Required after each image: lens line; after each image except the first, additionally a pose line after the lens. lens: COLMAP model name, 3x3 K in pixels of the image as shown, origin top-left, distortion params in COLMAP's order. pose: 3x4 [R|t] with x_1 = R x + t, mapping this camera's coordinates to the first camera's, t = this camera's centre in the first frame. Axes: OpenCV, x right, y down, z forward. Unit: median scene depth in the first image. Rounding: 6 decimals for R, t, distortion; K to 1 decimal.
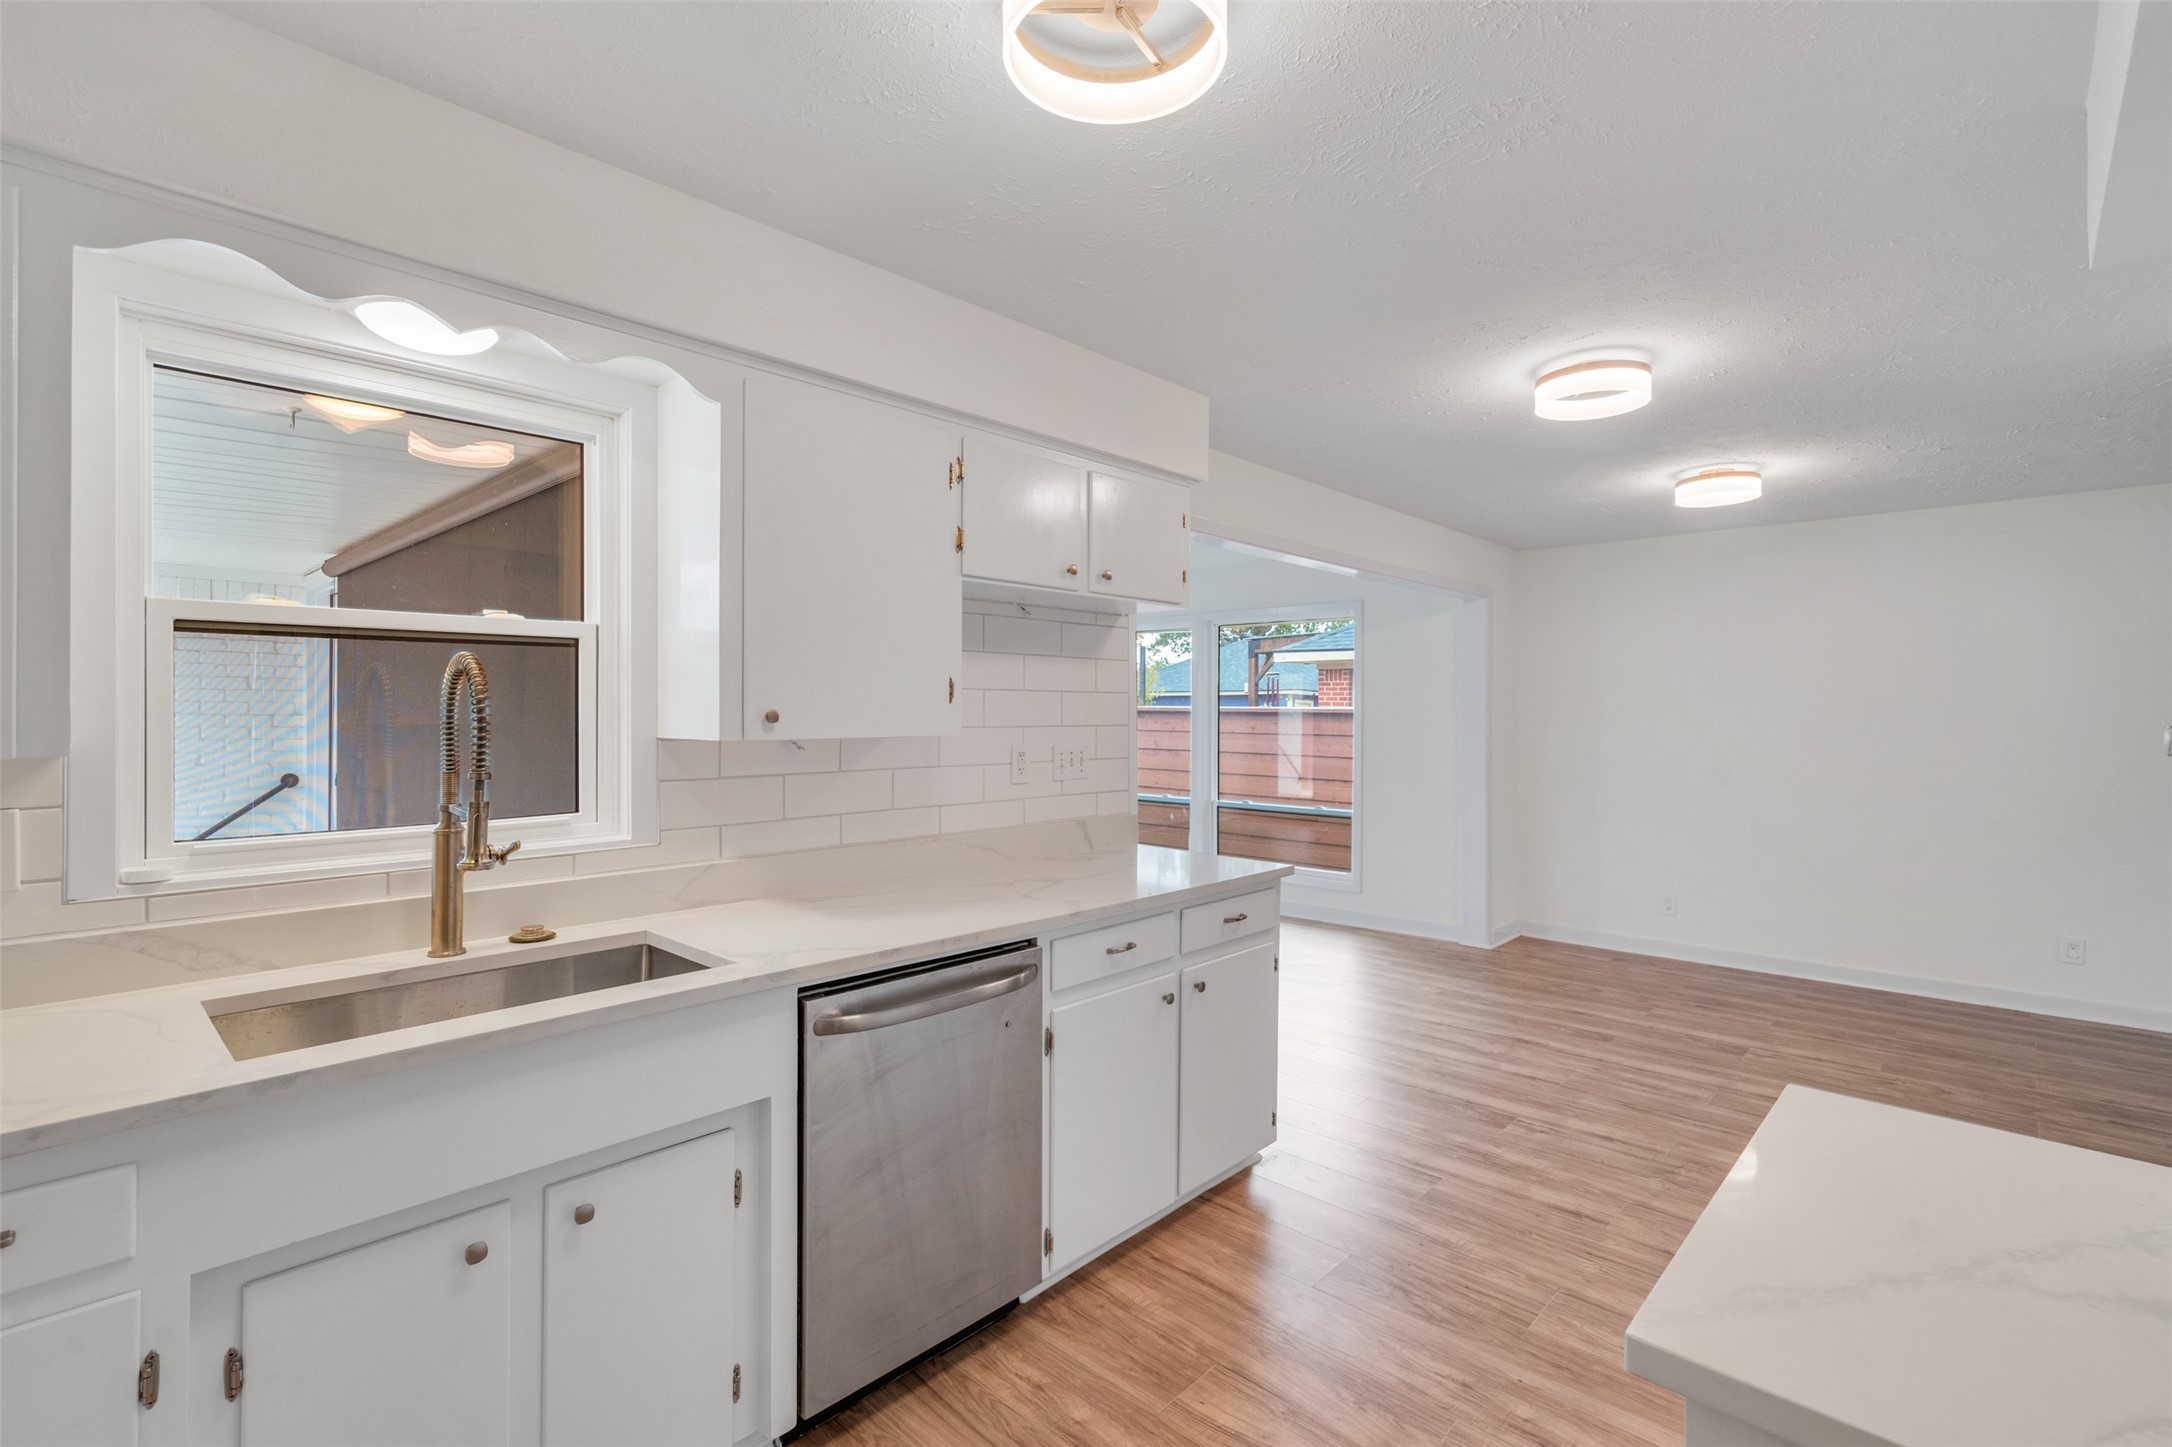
lens RADIAL K [[987.2, 0, 1081.5], [0, 987.2, 712.3], [0, 0, 1]] dist [-0.003167, -0.000029]
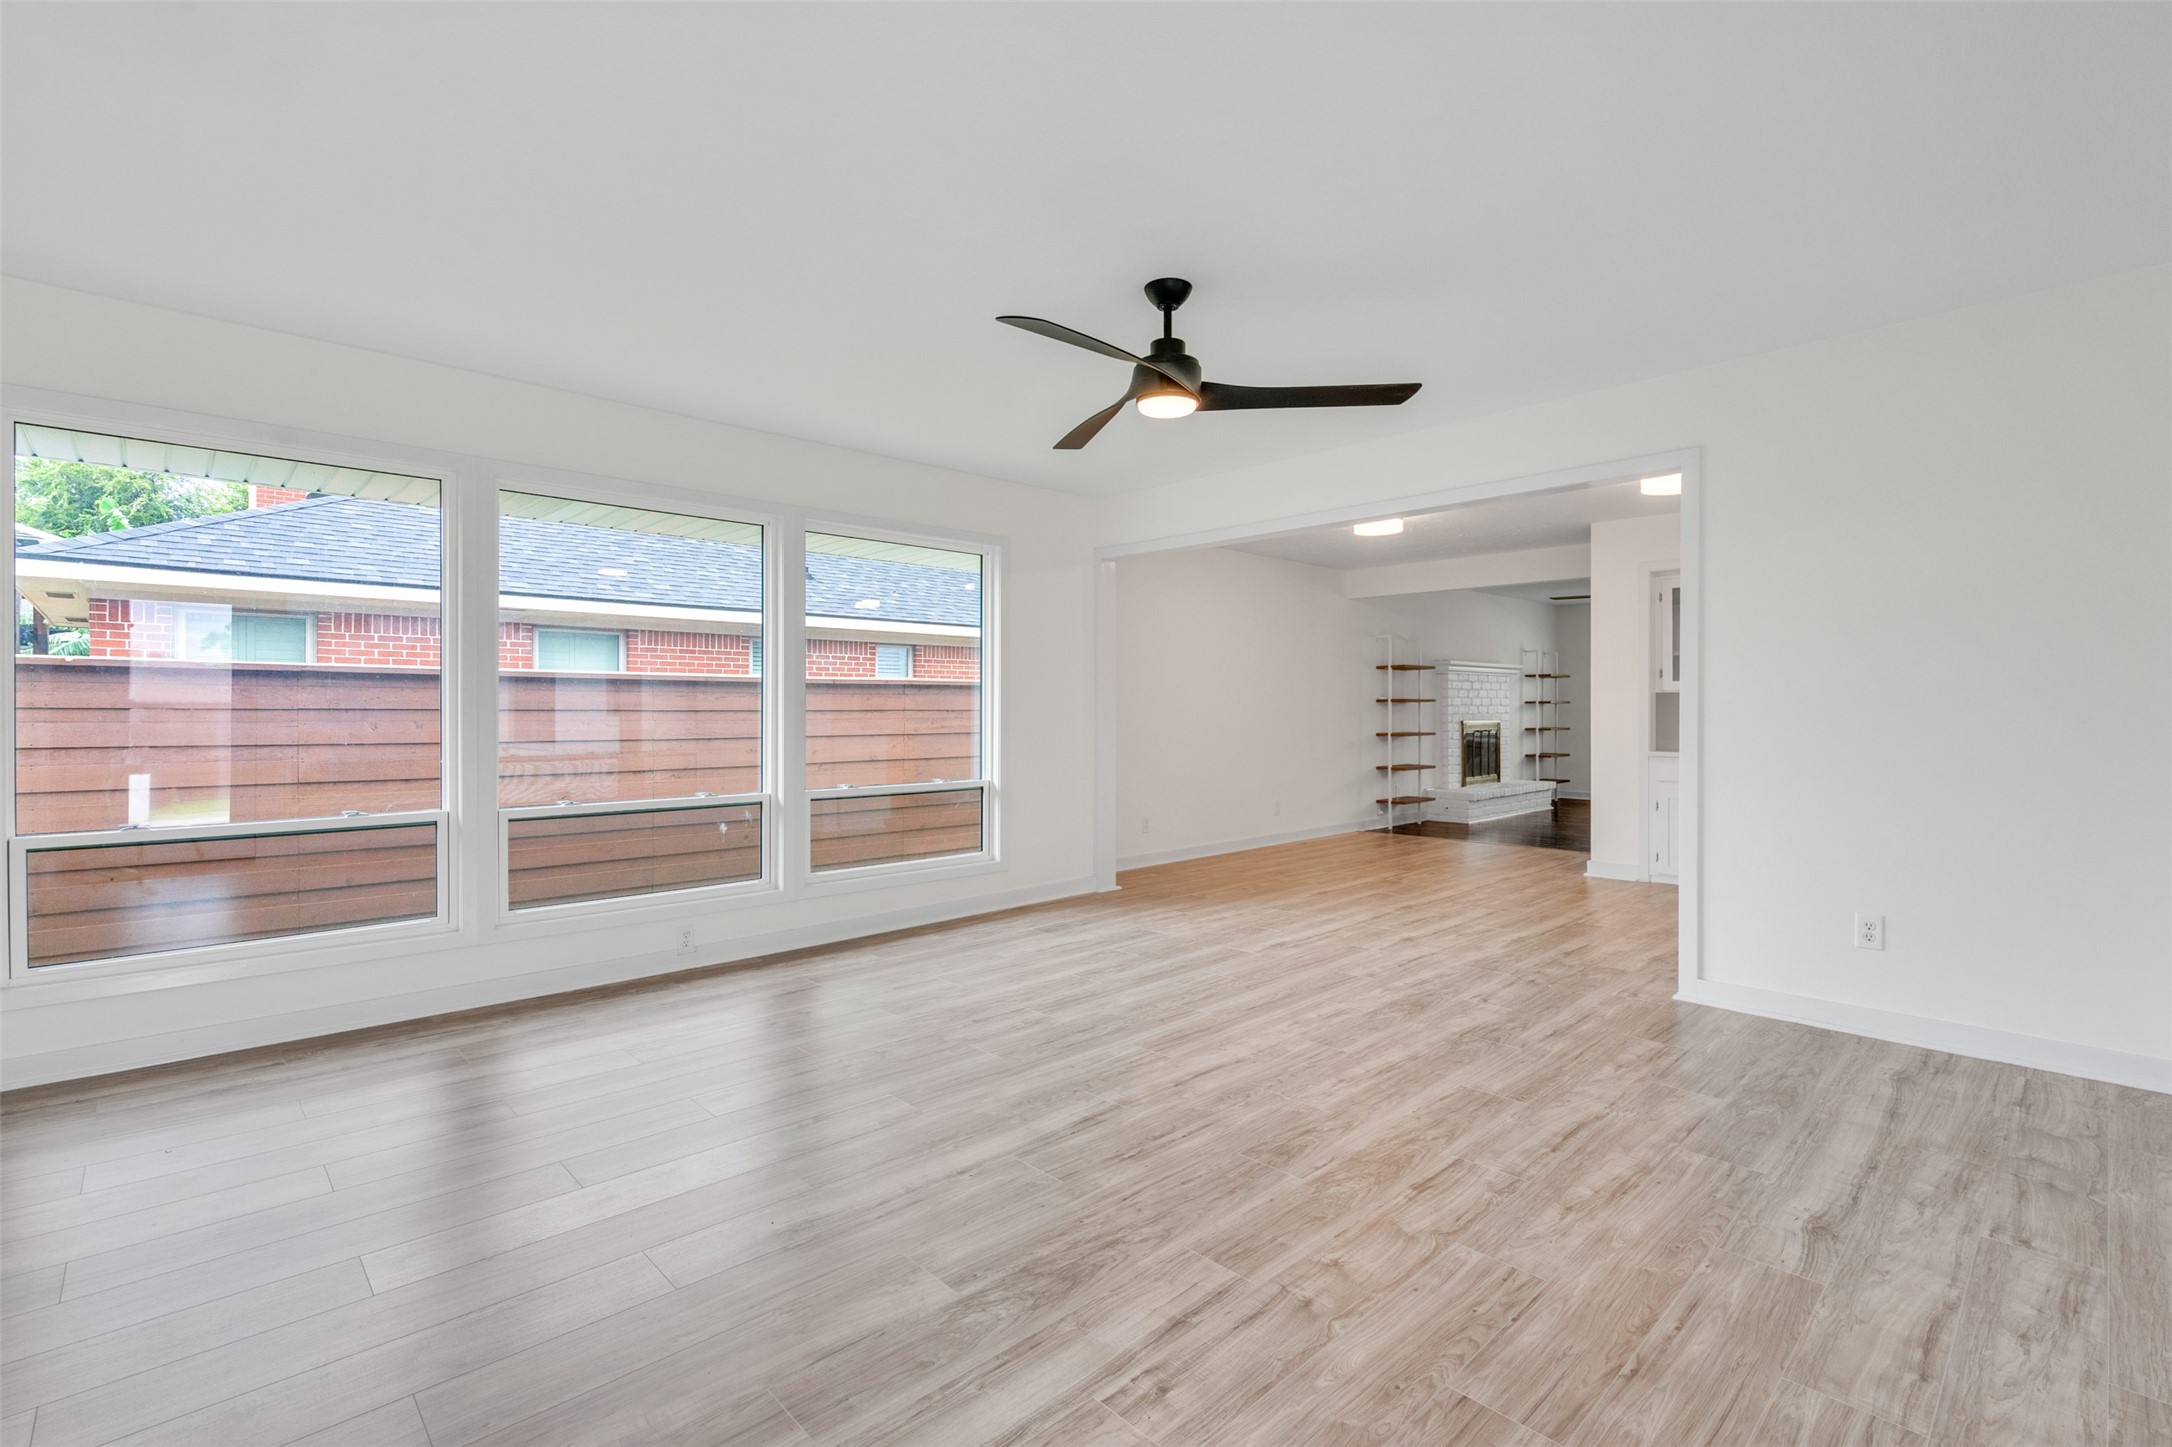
lens RADIAL K [[986.2, 0, 1085.9], [0, 986.2, 702.5], [0, 0, 1]] dist [-0.003615, 0.000525]
pose [[0.050488, 0.004008, 0.998717, -1.307480], [0.002727, 0.999988, -0.004151, 0.080717], [-0.998721, 0.002933, 0.050477, 1.930943]]
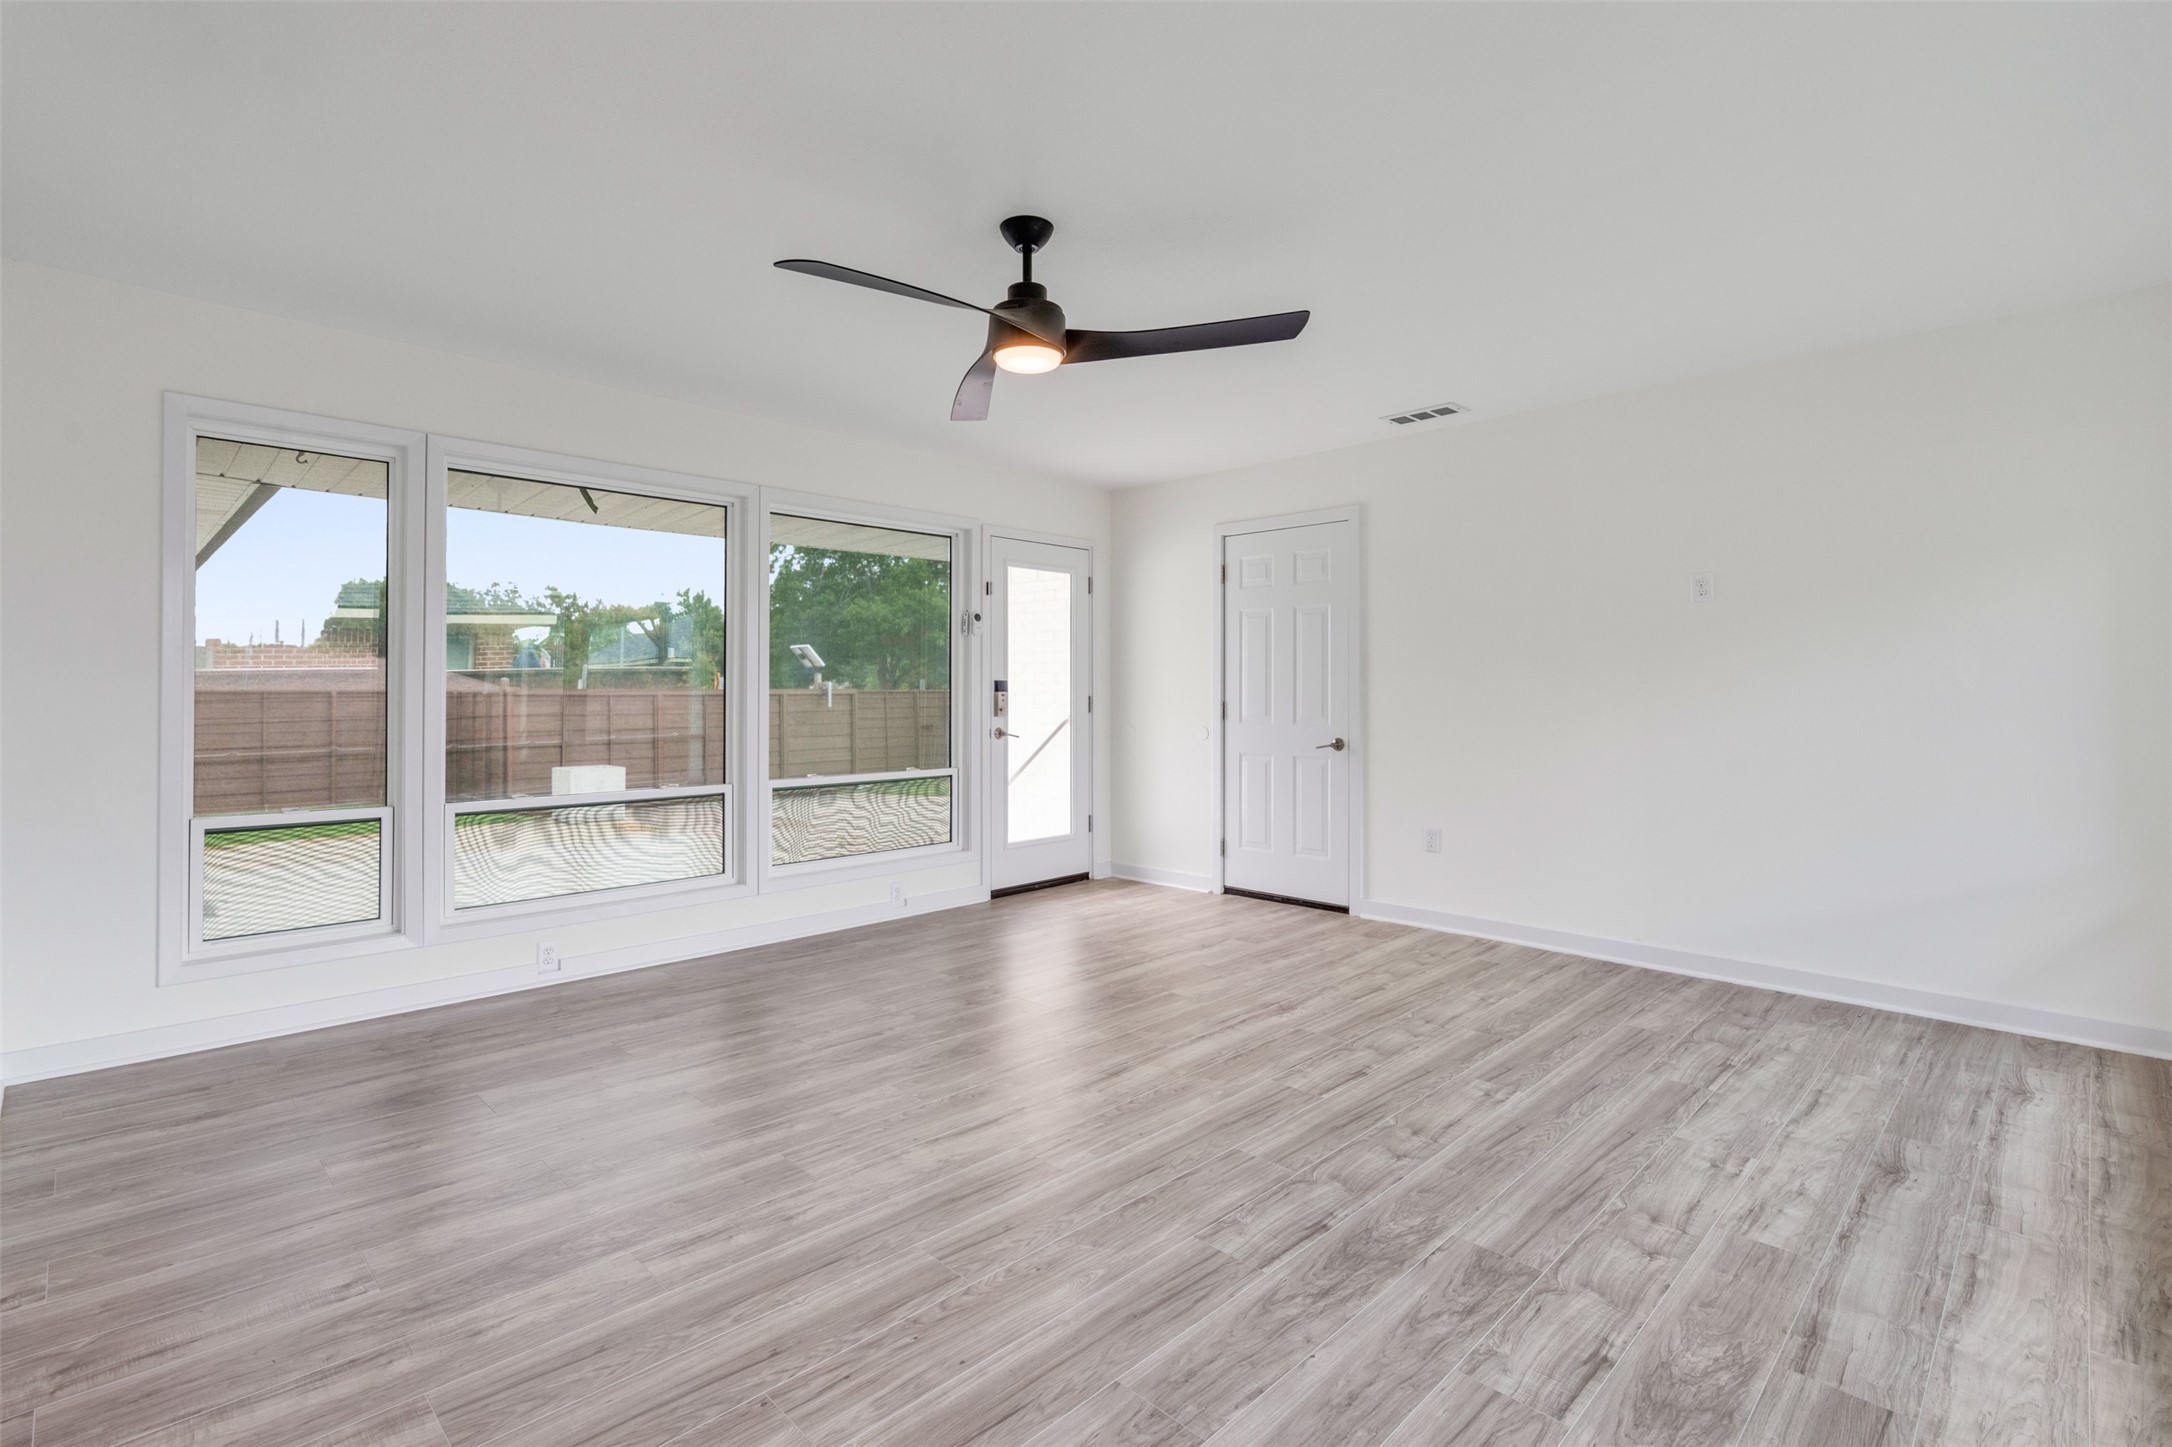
lens RADIAL K [[1004.0, 0, 1093.3], [0, 1004.0, 685.9], [0, 0, 1]] dist [-0.003868, 0.000575]
pose [[-0.023314, -0.010347, -0.999675, 0.671960], [0.000443, 0.999946, -0.010360, 0.081514], [0.999728, -0.000684, -0.023308, 1.979563]]
